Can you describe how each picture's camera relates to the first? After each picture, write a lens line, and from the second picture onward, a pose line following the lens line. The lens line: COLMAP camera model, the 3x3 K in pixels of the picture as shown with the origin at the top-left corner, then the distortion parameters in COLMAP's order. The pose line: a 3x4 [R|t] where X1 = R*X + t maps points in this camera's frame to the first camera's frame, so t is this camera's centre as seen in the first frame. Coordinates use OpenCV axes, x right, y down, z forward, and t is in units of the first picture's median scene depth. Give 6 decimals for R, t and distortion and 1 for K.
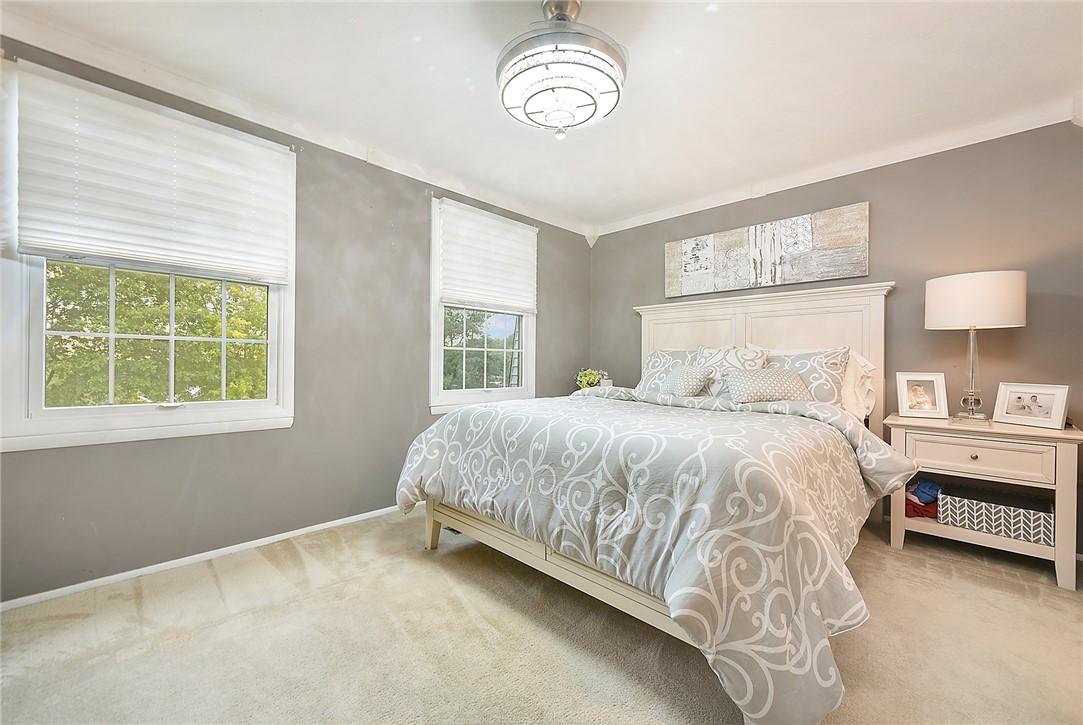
lens RADIAL K [[427.7, 0, 541.5], [0, 427.7, 362.5], [0, 0, 1]] dist [0.000156, -0.000001]
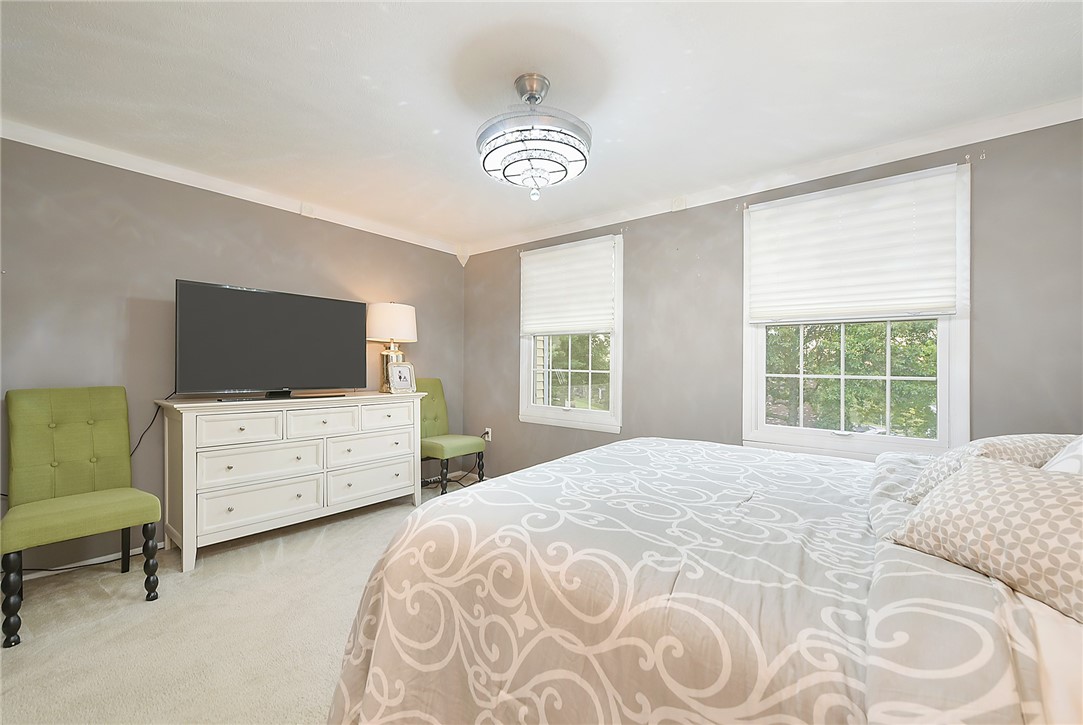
lens RADIAL K [[427.7, 0, 541.5], [0, 427.7, 362.5], [0, 0, 1]] dist [0.000156, -0.000001]
pose [[0.069725, -0.019317, -0.997379, 0.671356], [-0.015192, 0.999676, -0.020424, -0.038239], [0.997451, 0.016576, 0.069409, 0.550463]]
